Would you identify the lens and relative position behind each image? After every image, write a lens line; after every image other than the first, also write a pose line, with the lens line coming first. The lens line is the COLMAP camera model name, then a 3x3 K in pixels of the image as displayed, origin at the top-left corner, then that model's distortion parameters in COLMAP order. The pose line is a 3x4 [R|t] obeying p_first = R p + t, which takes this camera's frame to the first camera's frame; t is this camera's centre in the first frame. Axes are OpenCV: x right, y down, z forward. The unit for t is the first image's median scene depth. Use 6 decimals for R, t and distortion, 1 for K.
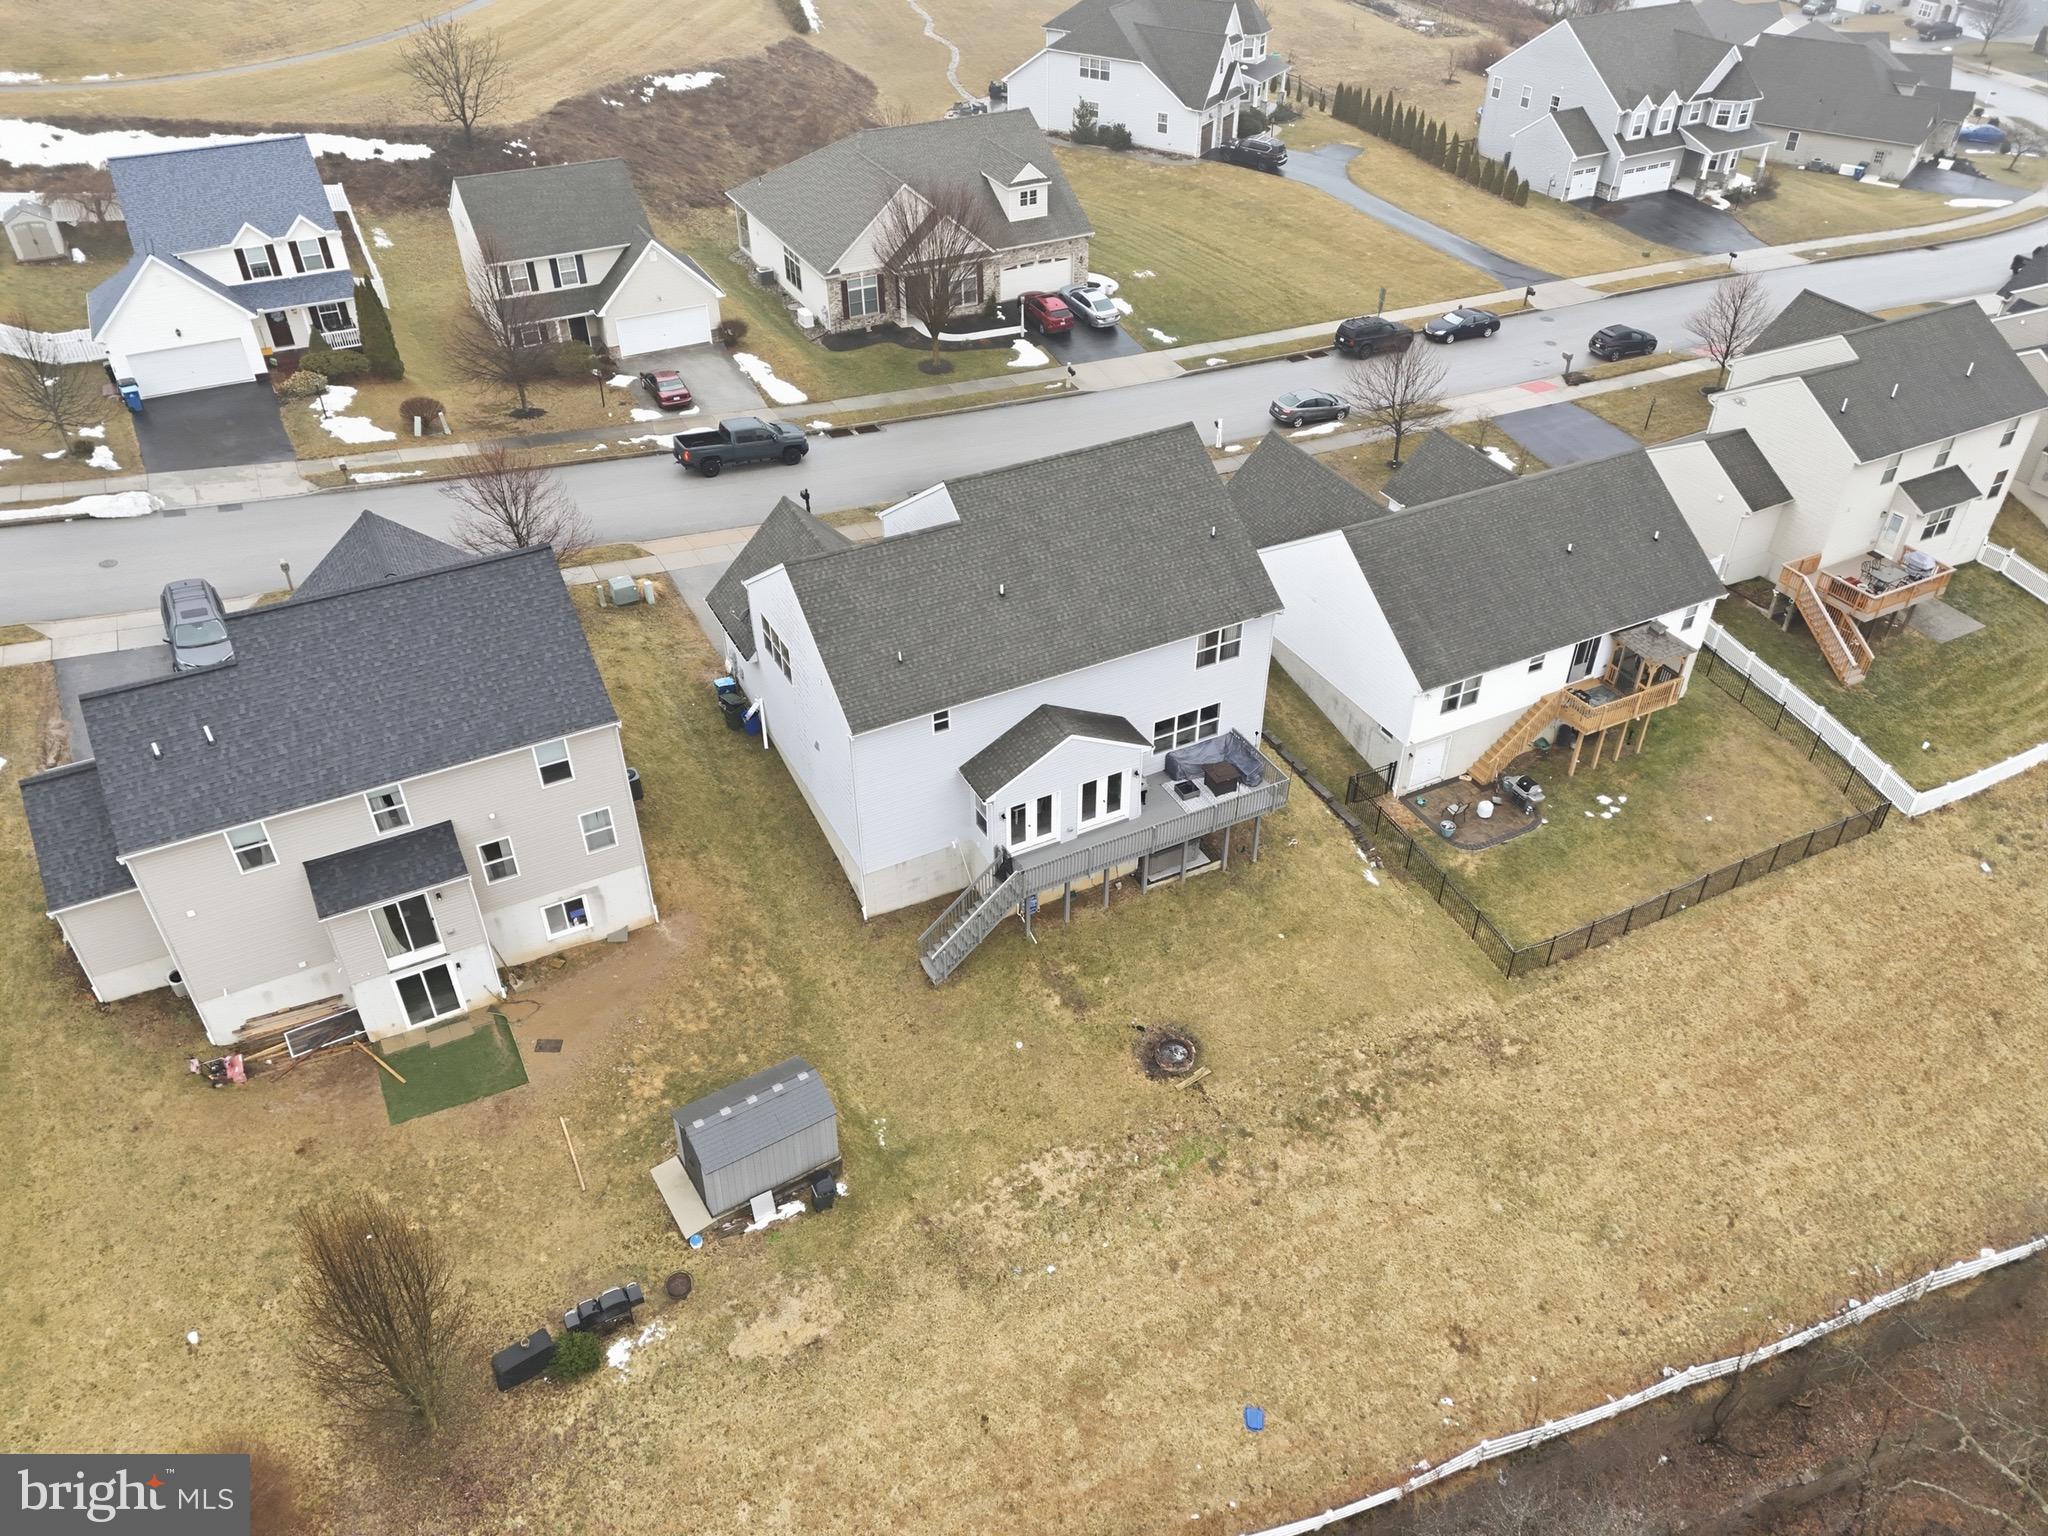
lens RADIAL K [[1526.8, 0, 1024.0], [0, 1526.8, 768.0], [0, 0, 1]] dist [0.001632, -0.001120]
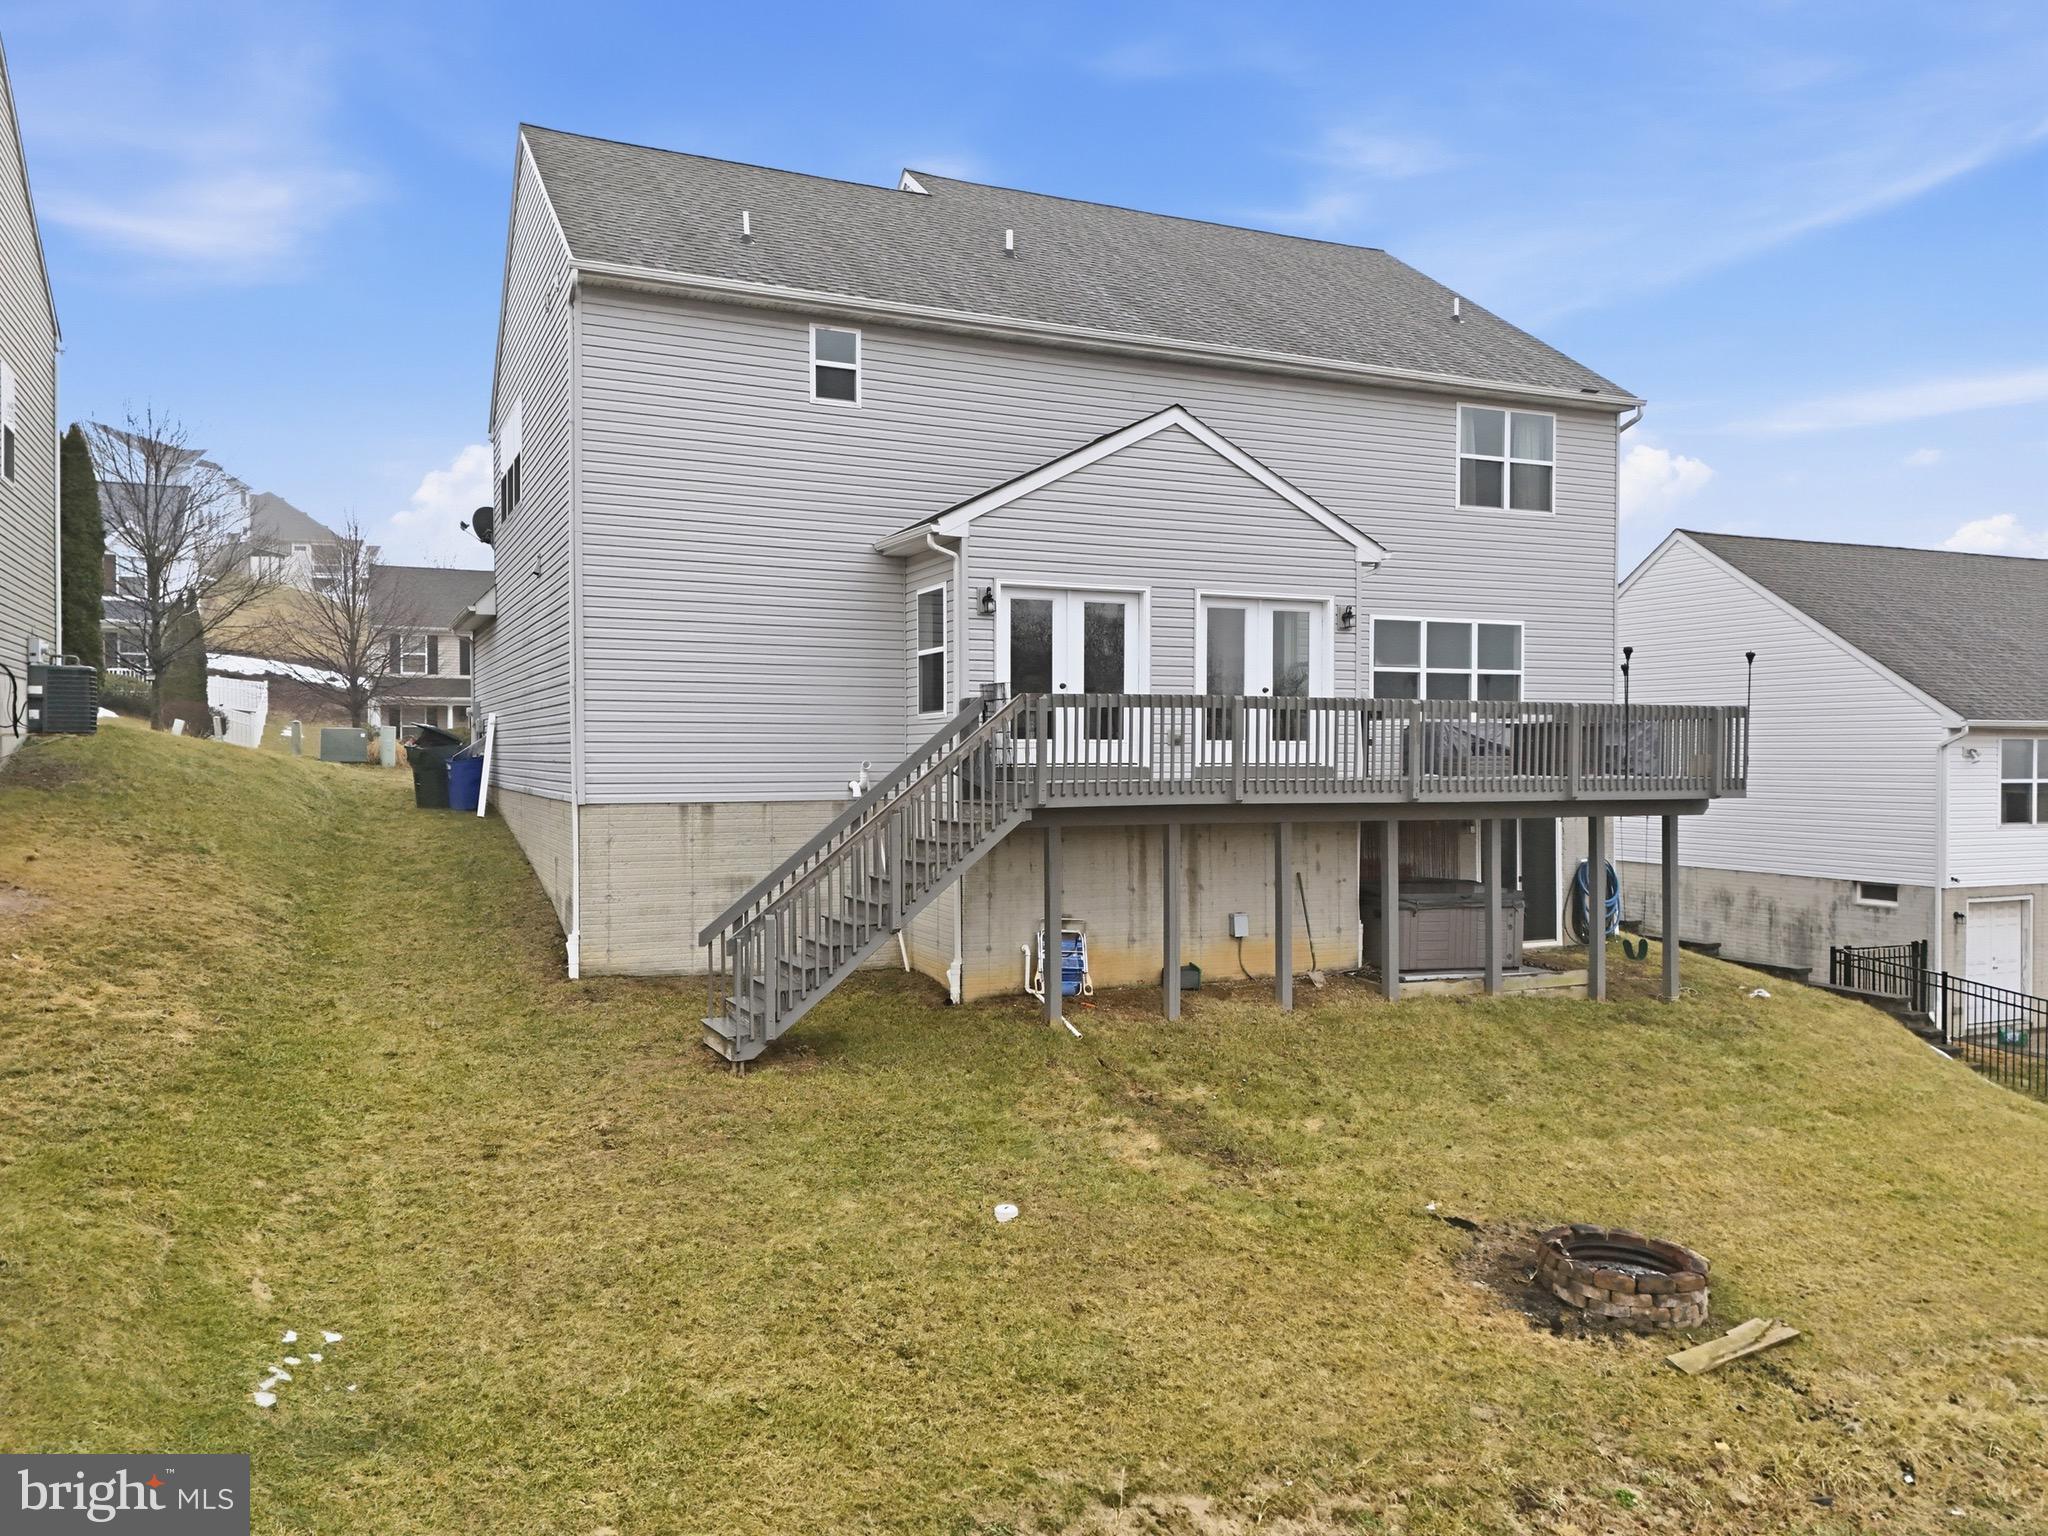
lens RADIAL K [[1526.8, 0, 1024.0], [0, 1526.8, 768.0], [0, 0, 1]] dist [0.001632, -0.001120]
pose [[0.998655, 0.001556, -0.051826, 0.013272], [-0.032209, 0.801919, -0.596564, 0.270123], [0.040632, 0.597431, 0.800890, 0.736773]]
